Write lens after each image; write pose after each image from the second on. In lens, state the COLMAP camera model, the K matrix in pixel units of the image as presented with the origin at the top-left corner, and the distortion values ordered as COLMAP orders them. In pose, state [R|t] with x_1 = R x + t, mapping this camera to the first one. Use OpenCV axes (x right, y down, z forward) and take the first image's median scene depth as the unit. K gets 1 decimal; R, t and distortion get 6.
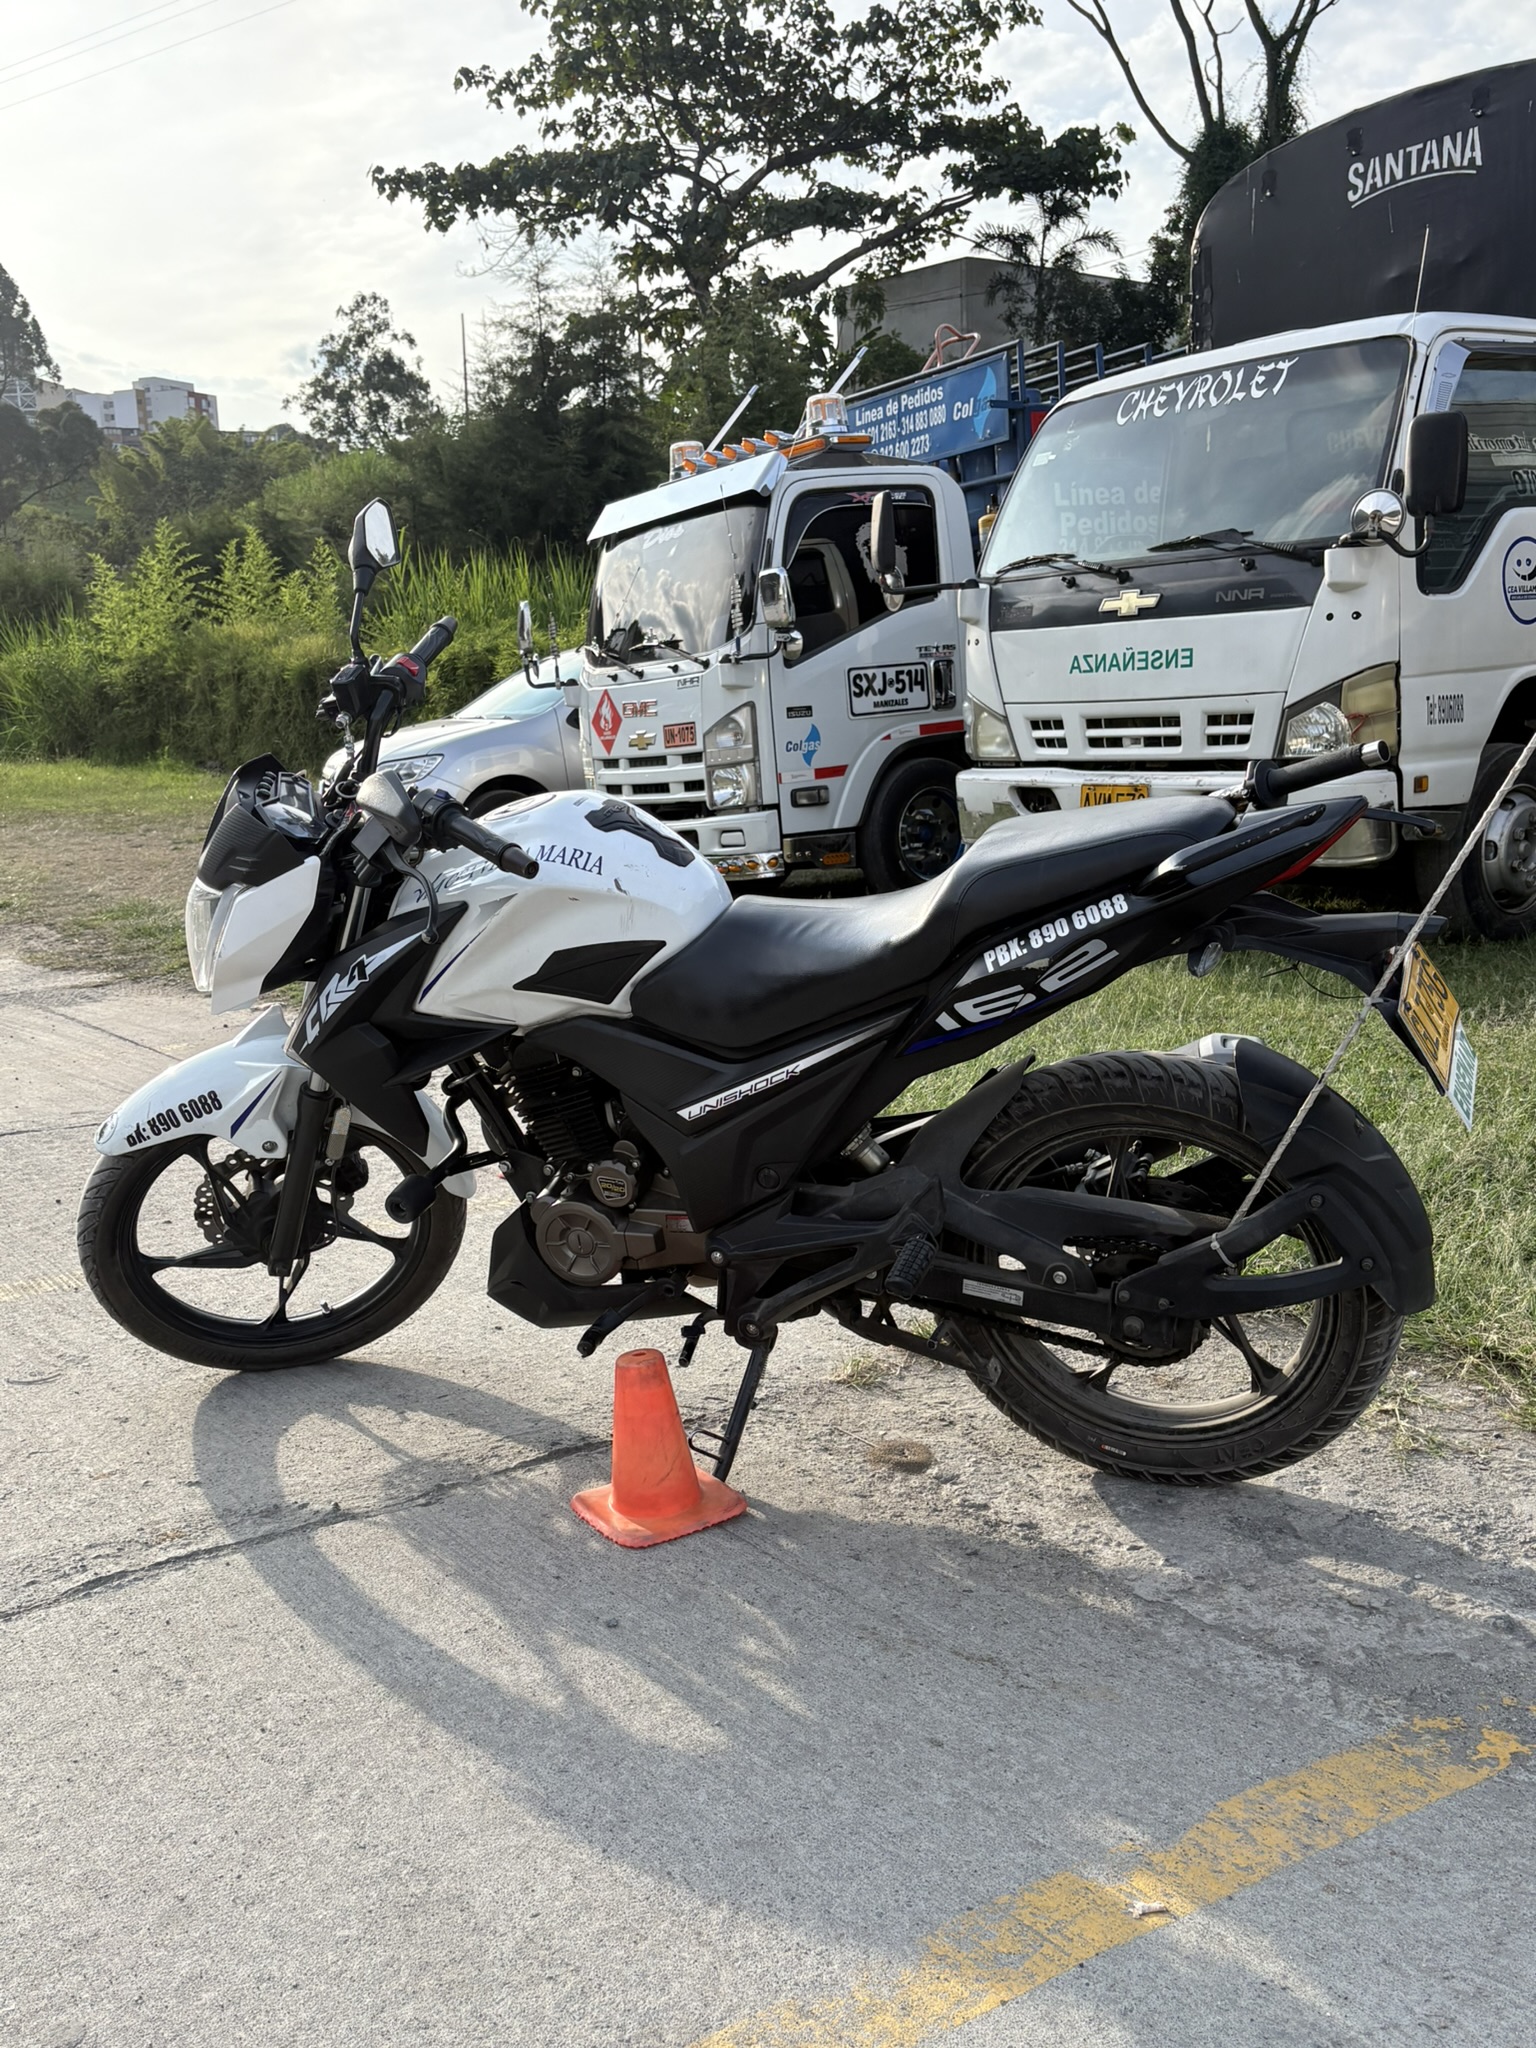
lens RADIAL K [[1851.5, 0, 763.7], [0, 1851.5, 1039.3], [0, 0, 1]] dist [0.009260, -0.030142]
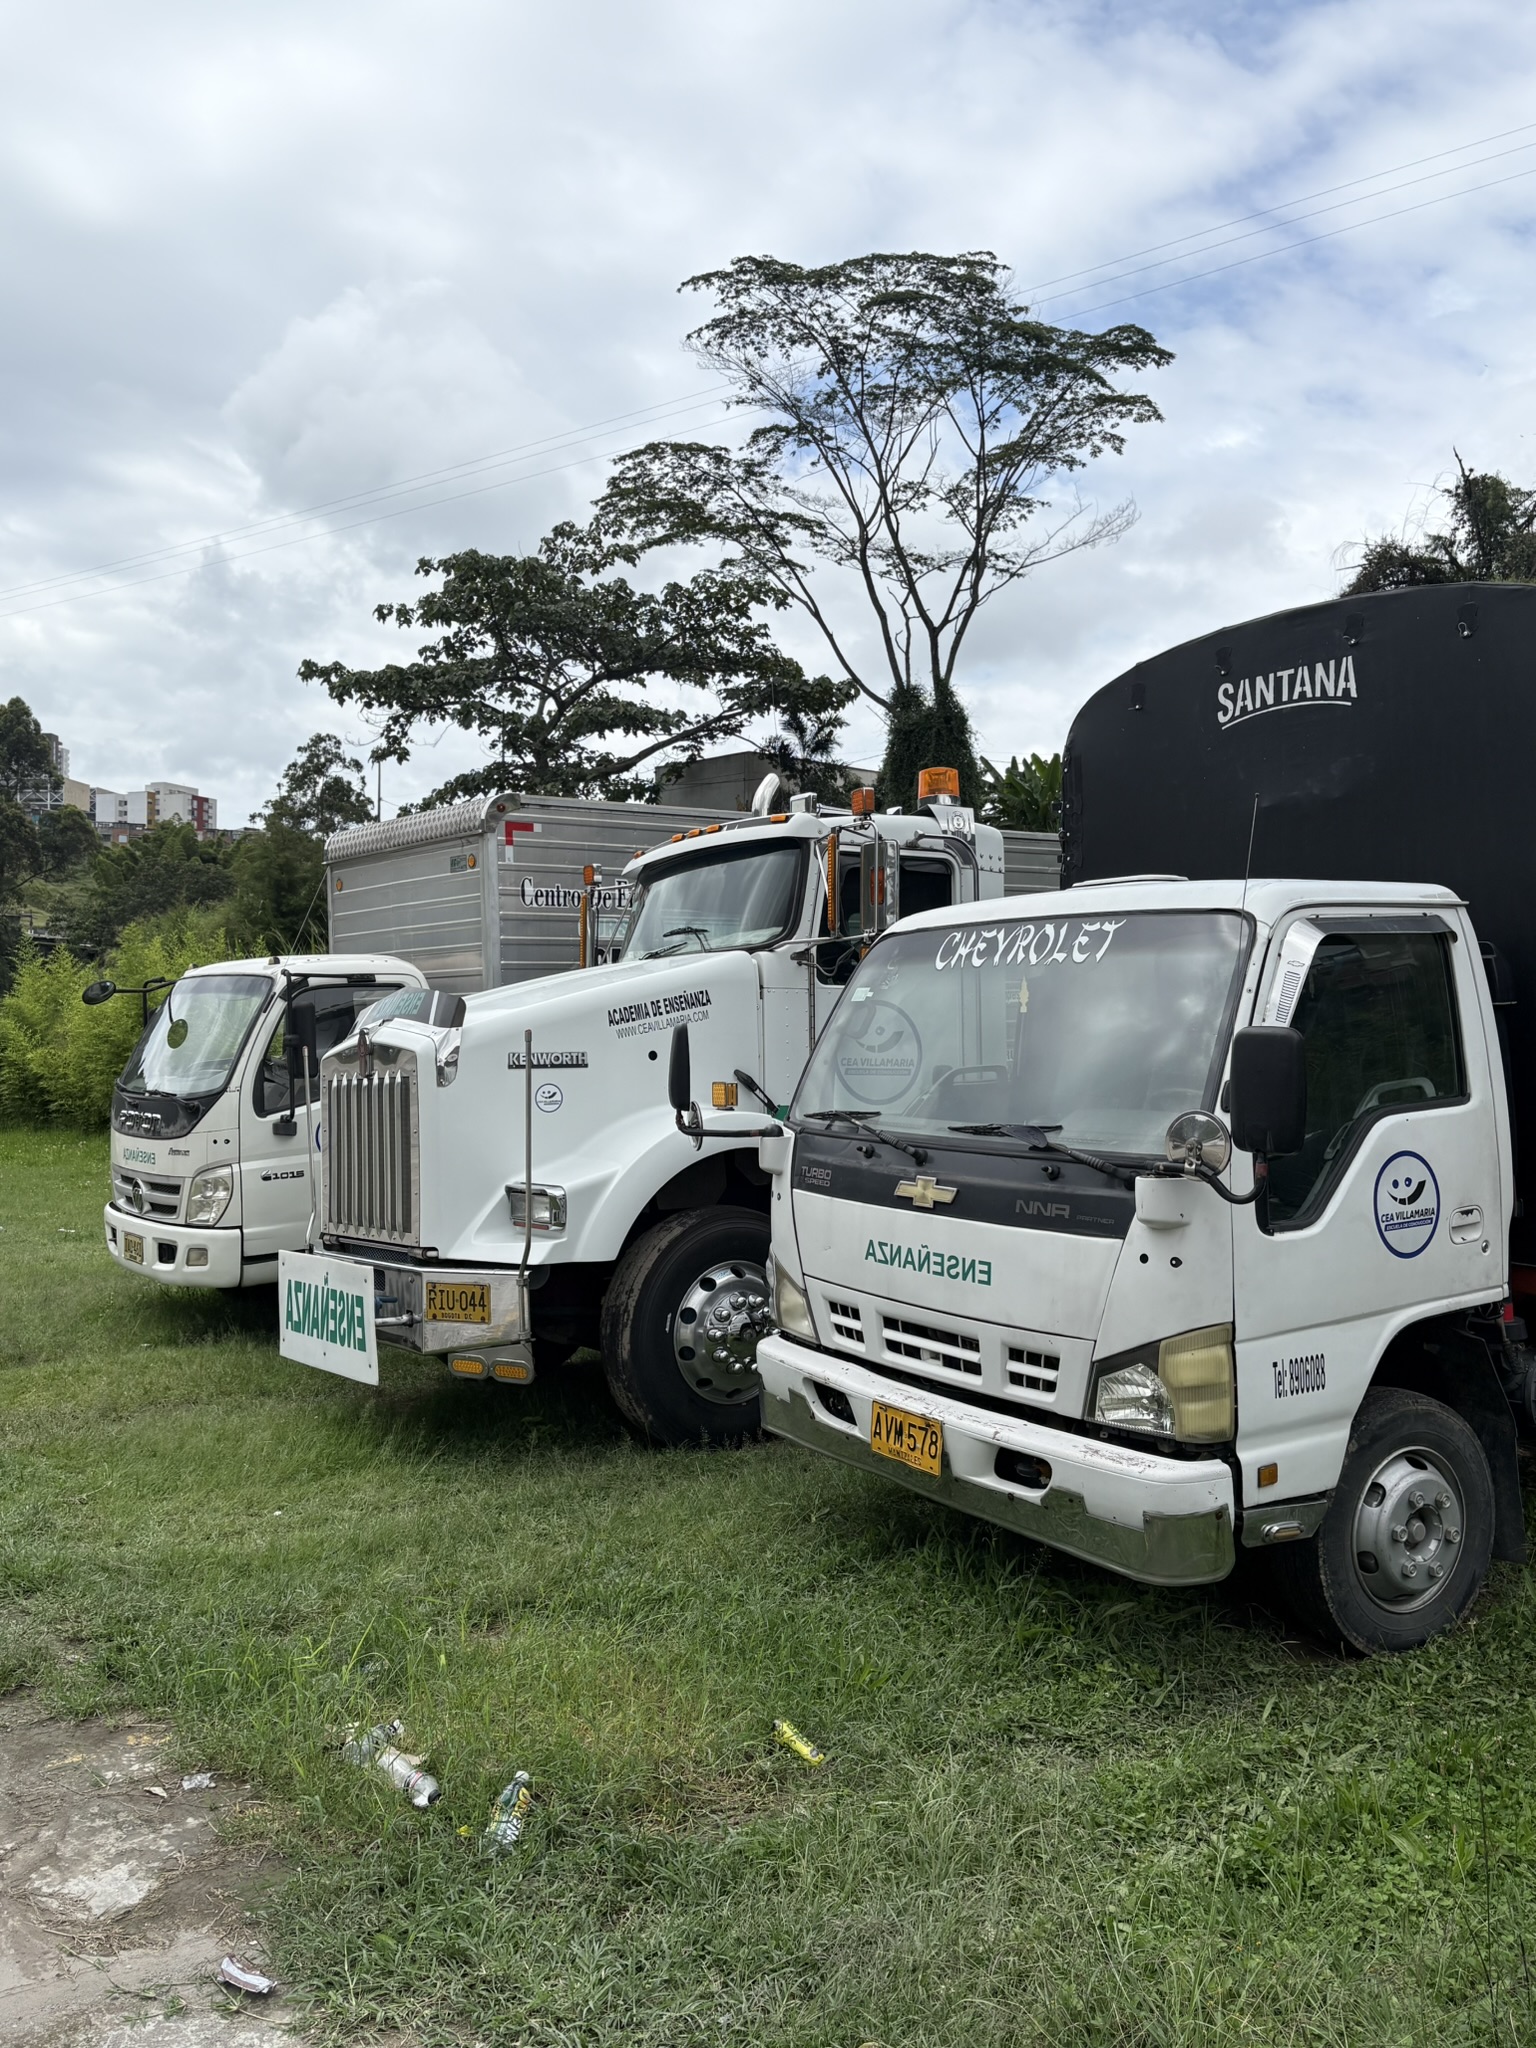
lens RADIAL K [[1643.1, 0, 785.6], [0, 1643.1, 977.4], [0, 0, 1]] dist [-0.000861, -0.001312]
pose [[0.998166, 0.042208, -0.043385, 0.159858], [-0.049953, 0.979206, -0.196624, -0.179188], [0.034183, 0.198431, 0.979519, 0.256788]]
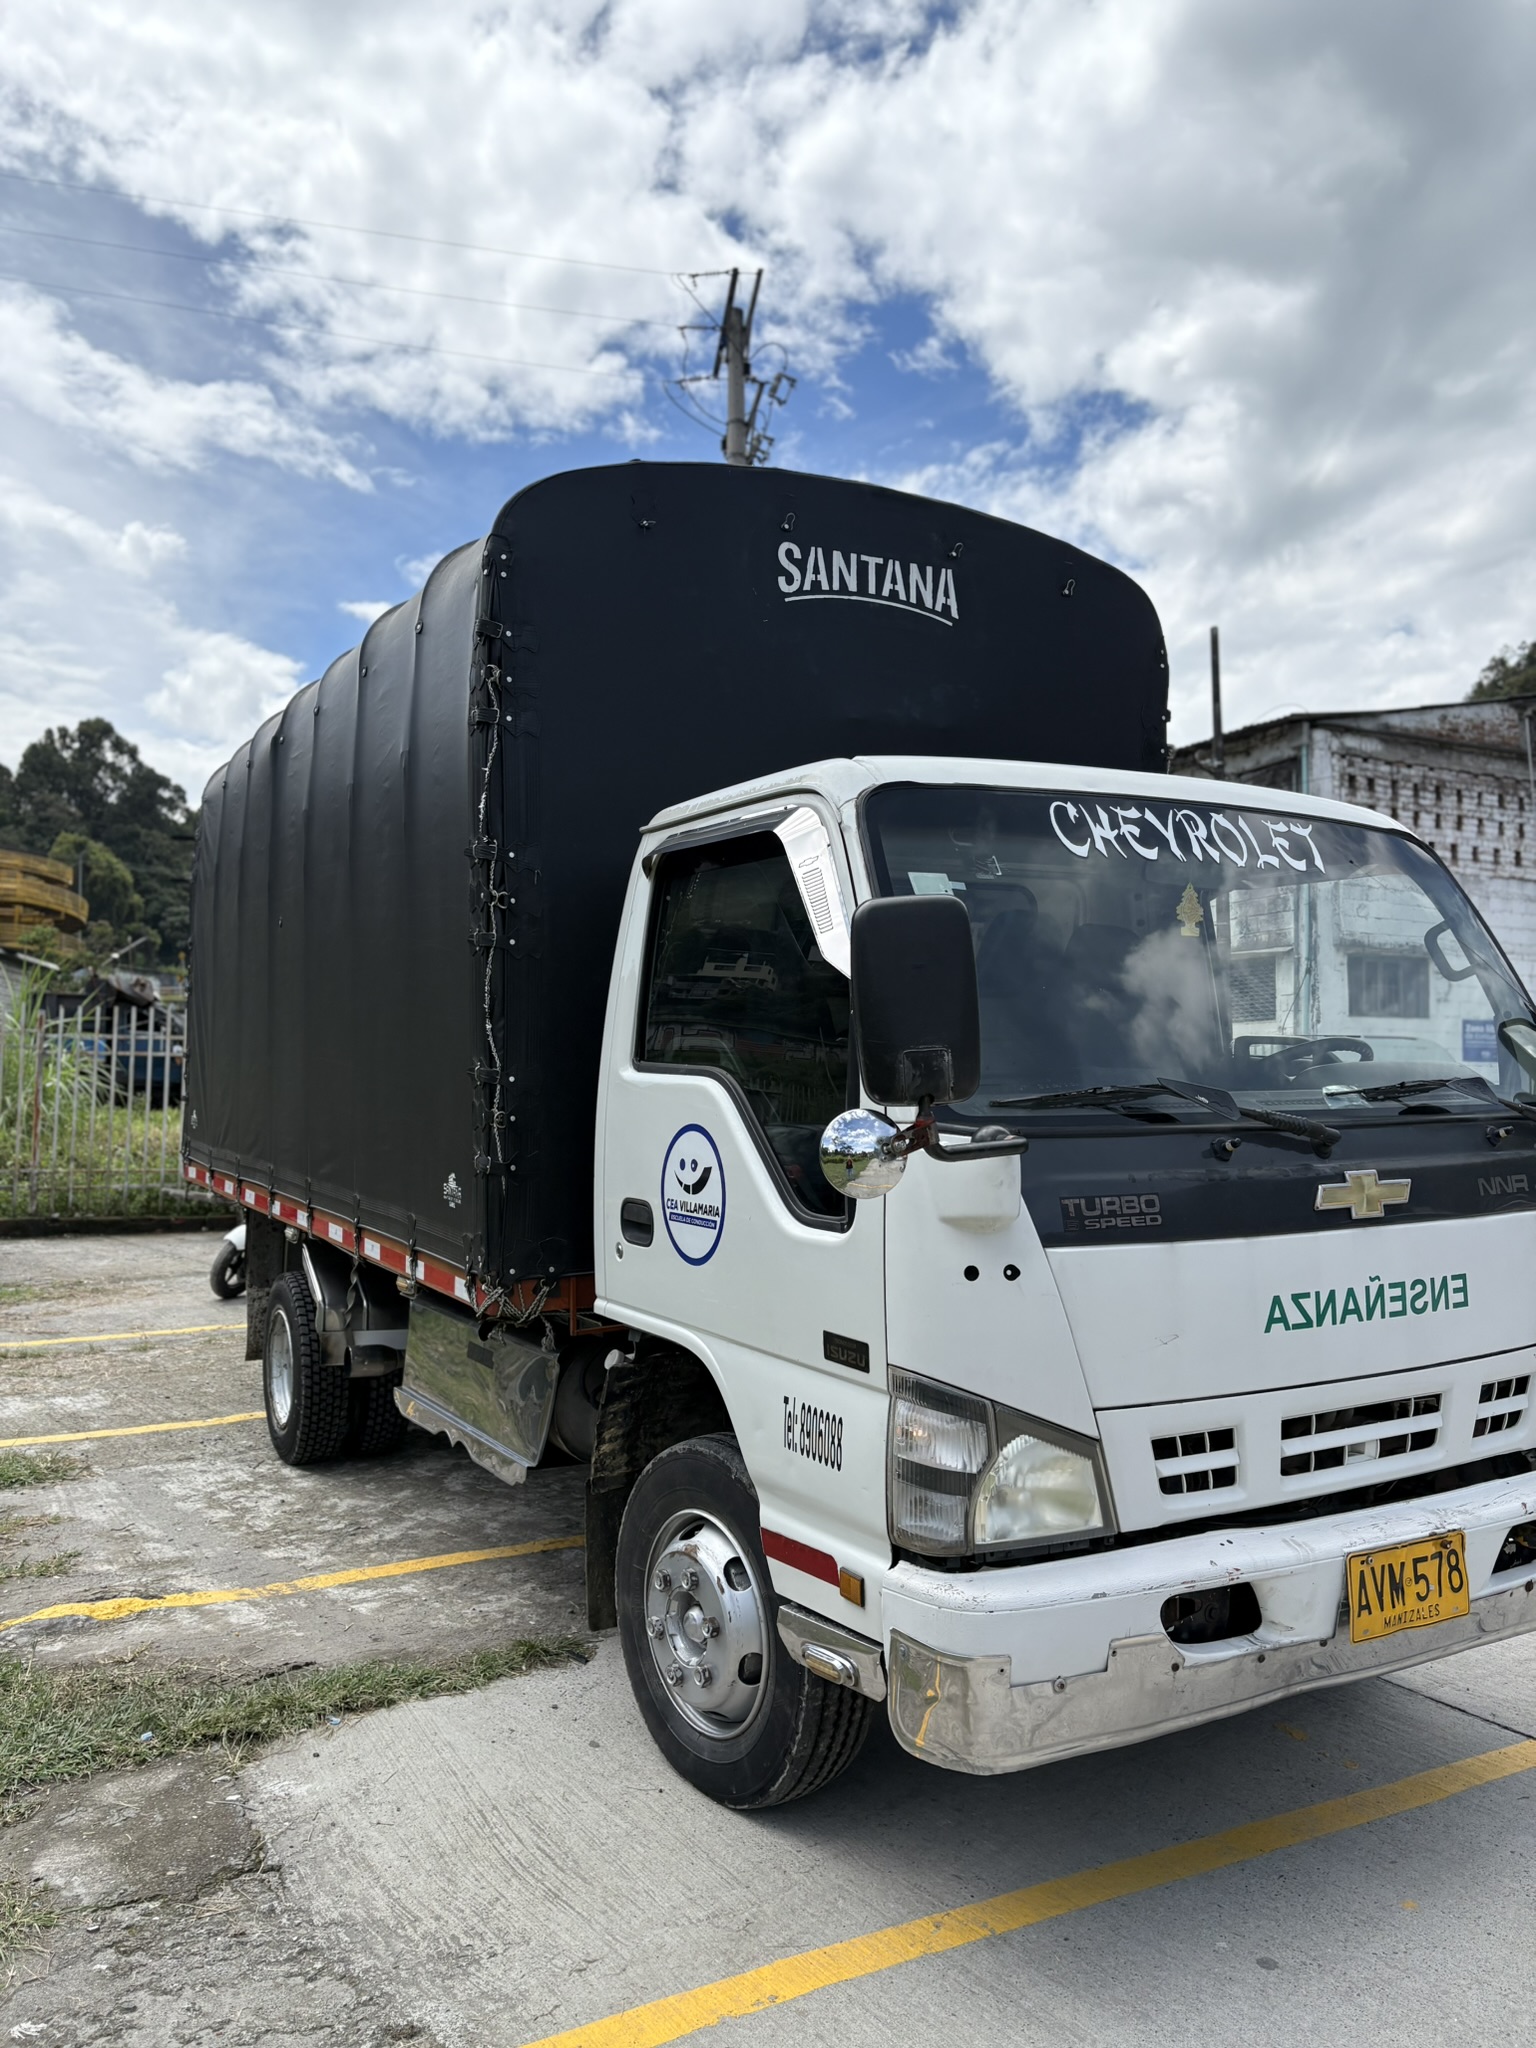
lens RADIAL K [[1601.7, 0, 763.9], [0, 1601.7, 1018.7], [0, 0, 1]] dist [0.000158, -0.000840]
pose [[0.120587, 0.089651, 0.988646, -0.268309], [0.195529, 0.974259, -0.112195, -0.260684], [-0.973256, 0.206838, 0.099954, 1.075766]]
